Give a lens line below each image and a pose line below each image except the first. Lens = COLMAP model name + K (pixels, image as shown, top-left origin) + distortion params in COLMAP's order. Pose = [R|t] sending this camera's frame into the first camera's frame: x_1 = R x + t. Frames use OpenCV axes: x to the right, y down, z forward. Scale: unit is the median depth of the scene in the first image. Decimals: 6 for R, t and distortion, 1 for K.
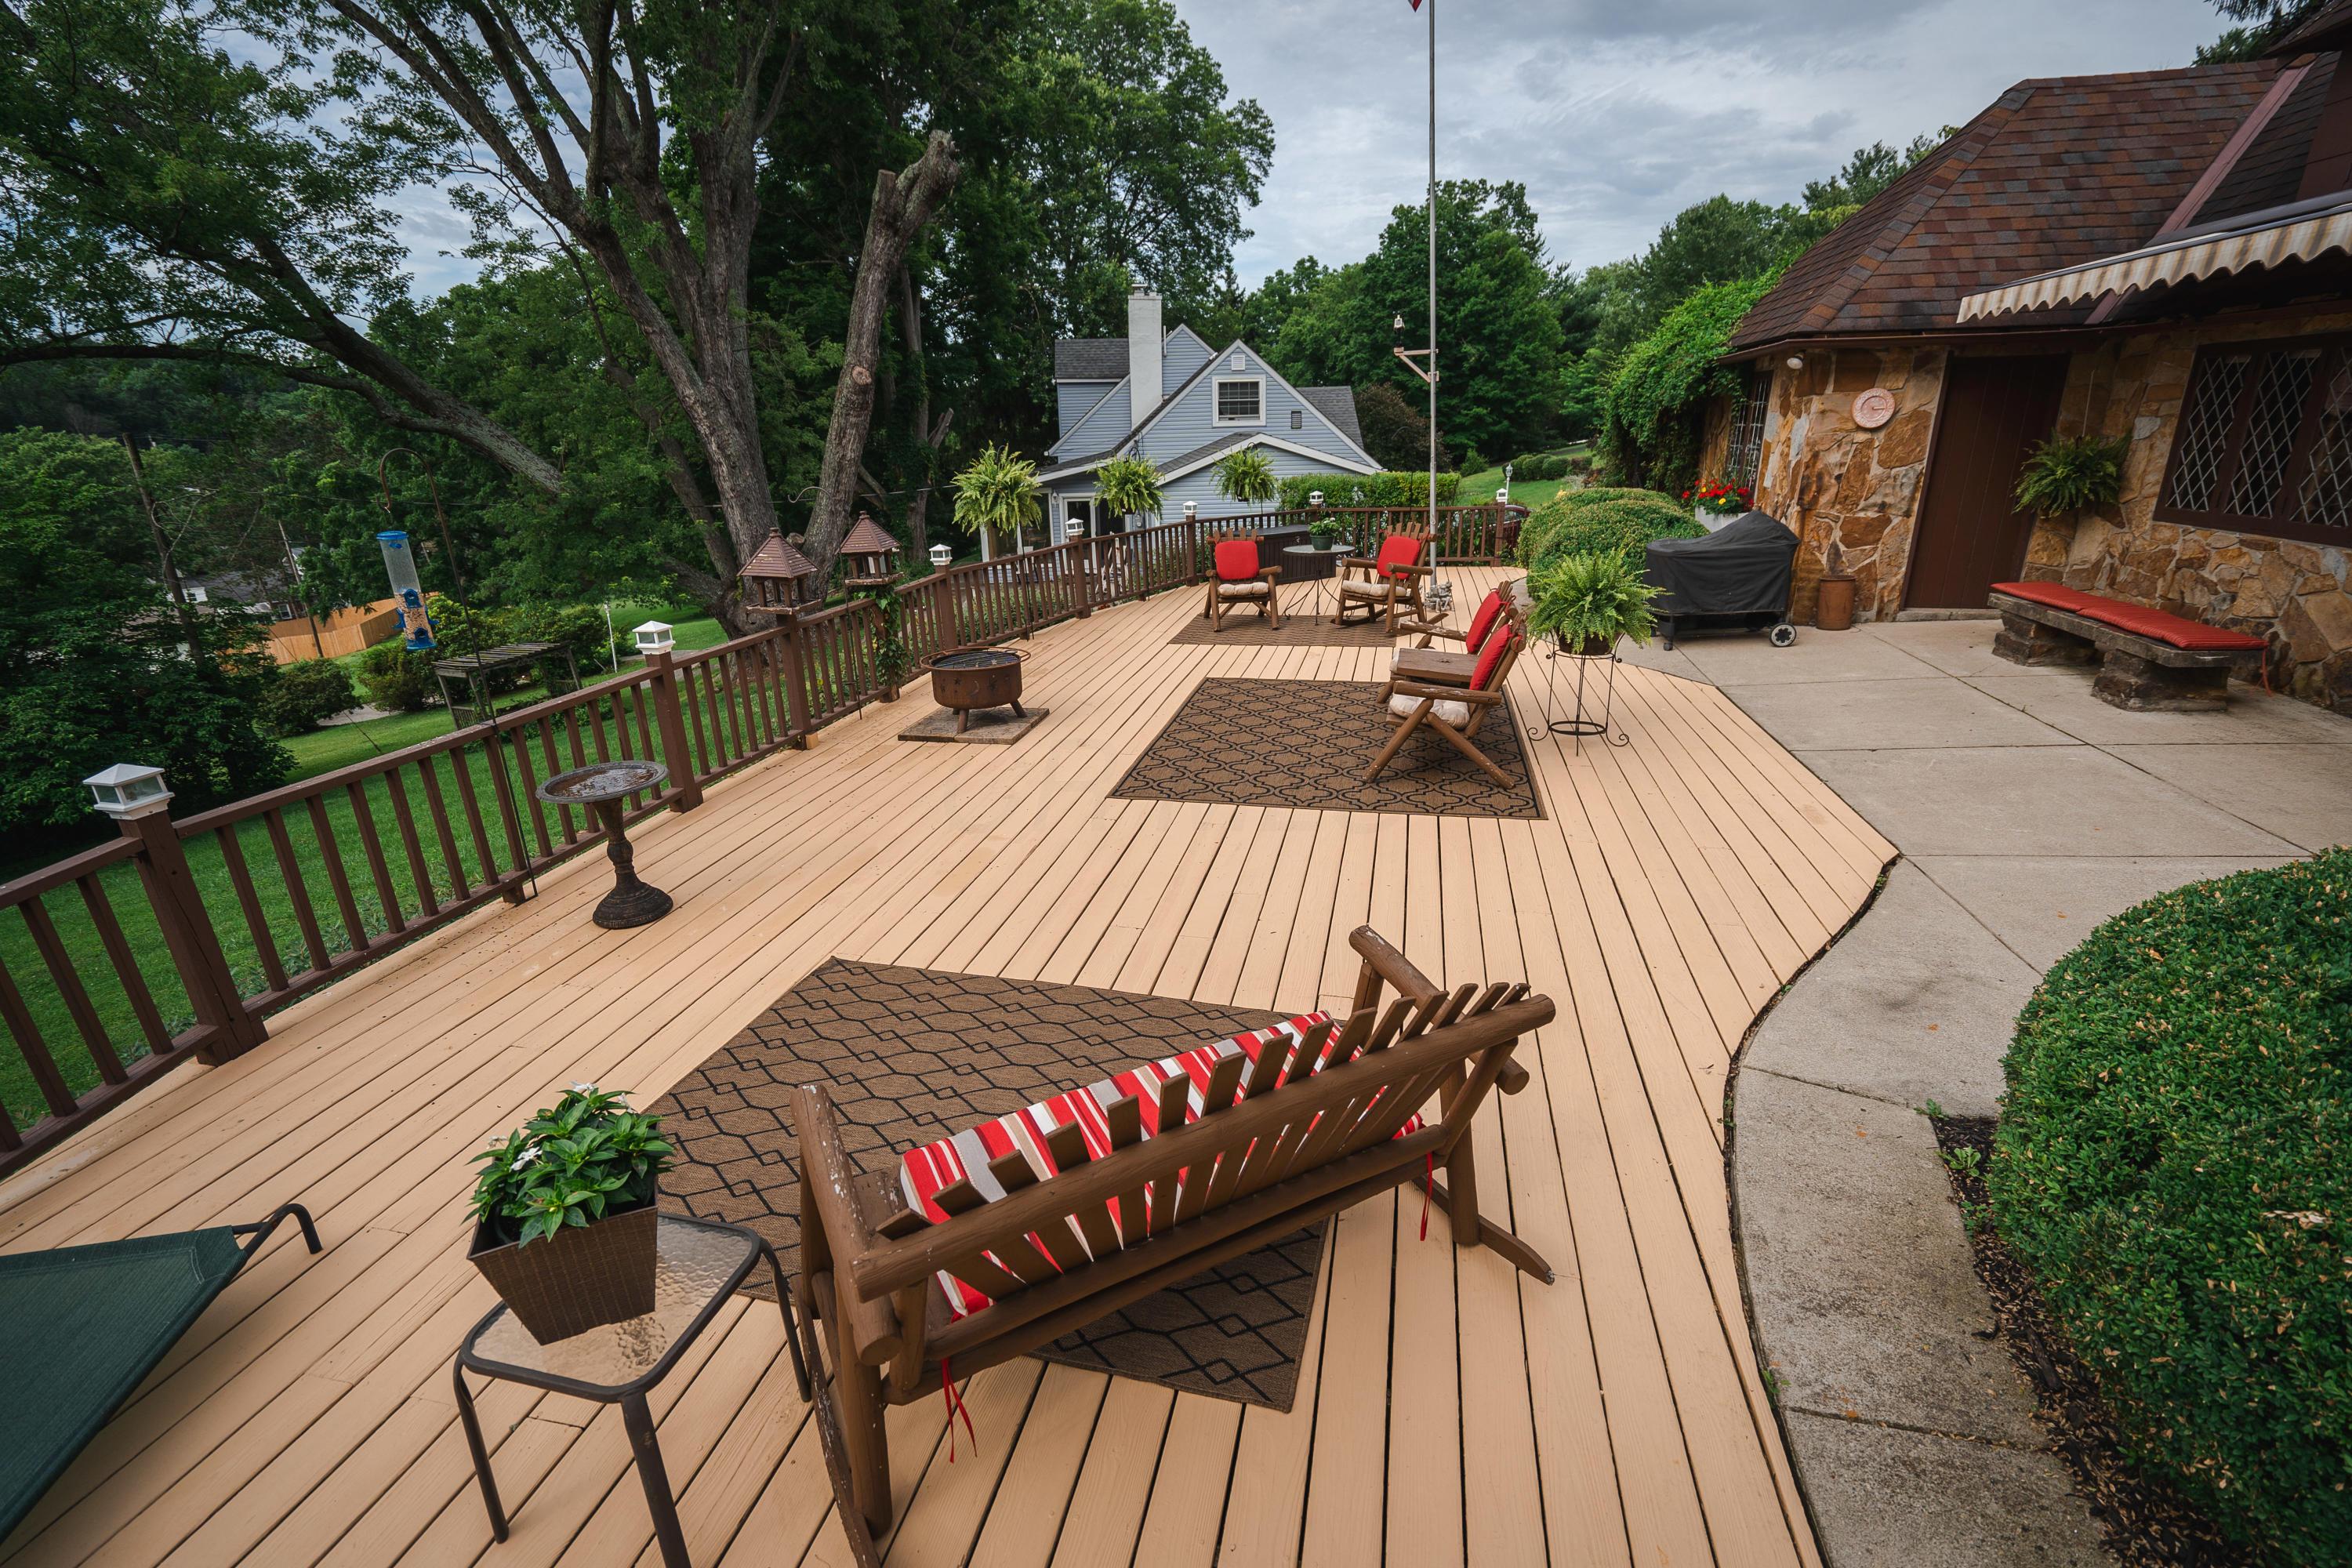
lens RADIAL K [[1061.3, 0, 1176.4], [0, 1061.3, 782.6], [0, 0, 1]] dist [-0.002669, 0.000948]
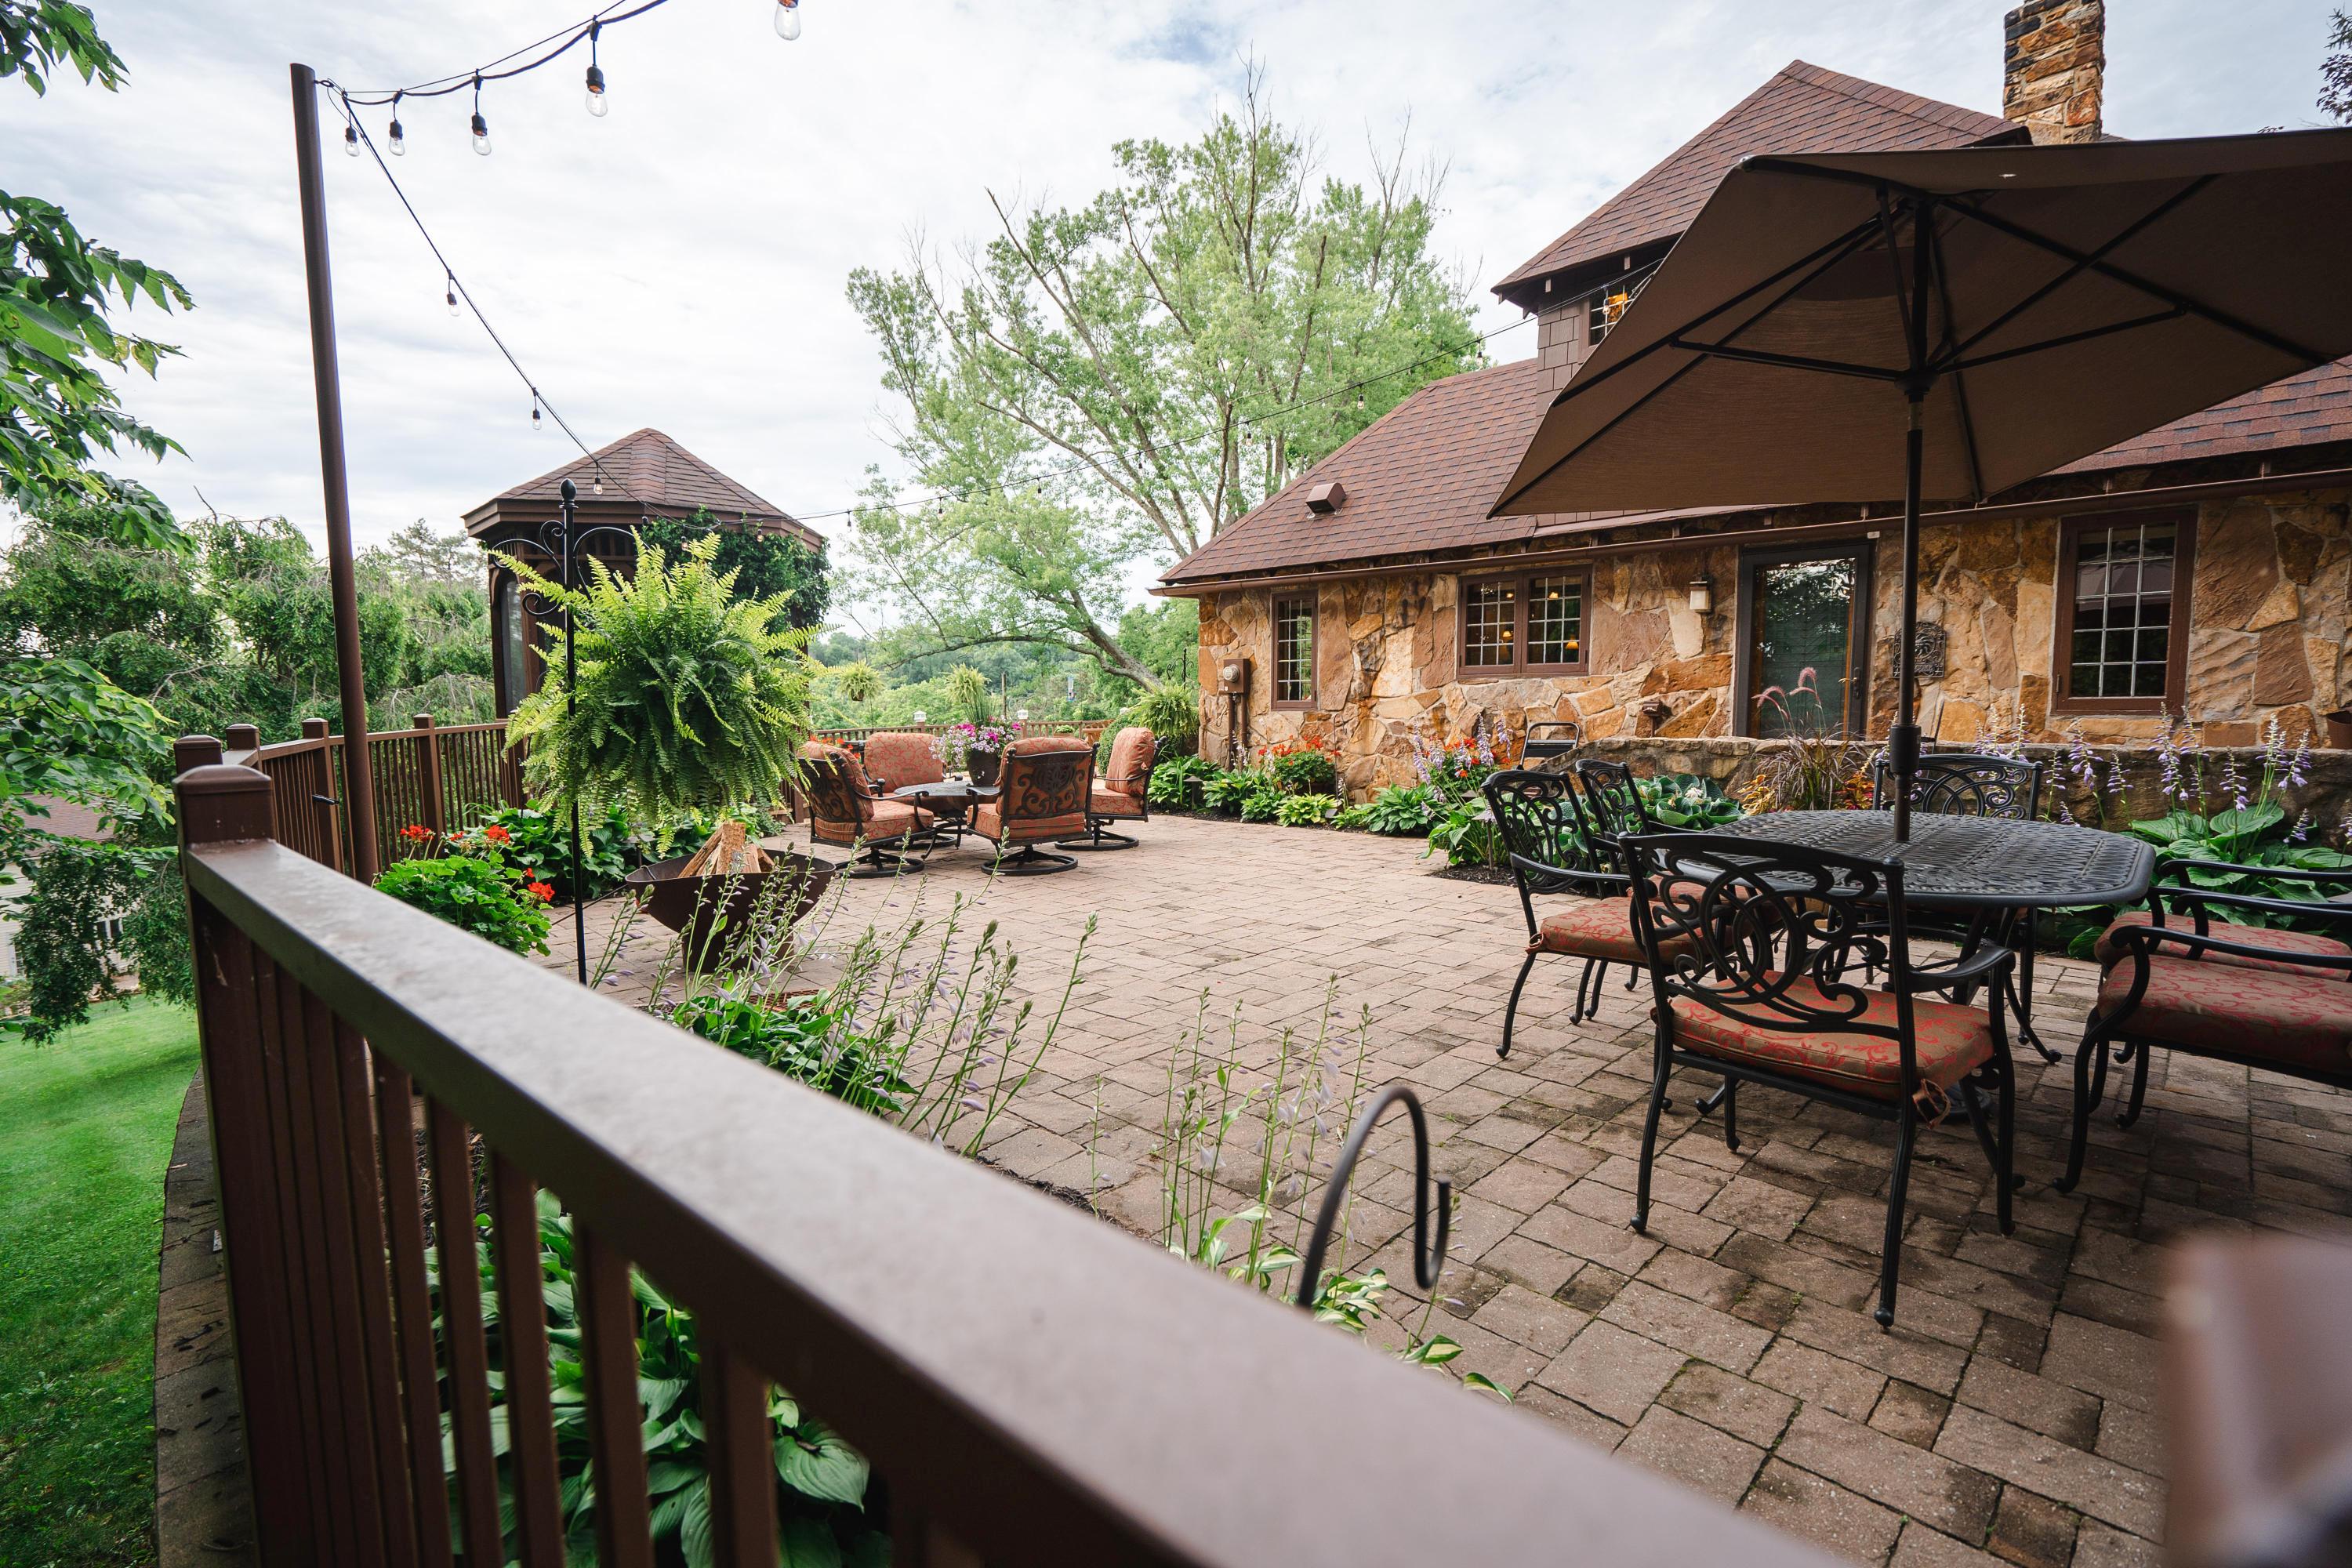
lens RADIAL K [[1061.3, 0, 1176.4], [0, 1061.3, 785.4], [0, 0, 1]] dist [-0.002669, 0.000948]
pose [[0.841090, 0.061636, -0.537372, 0.494630], [-0.185674, 0.966019, -0.179813, 0.219390], [0.508029, 0.251015, 0.823953, -0.566815]]
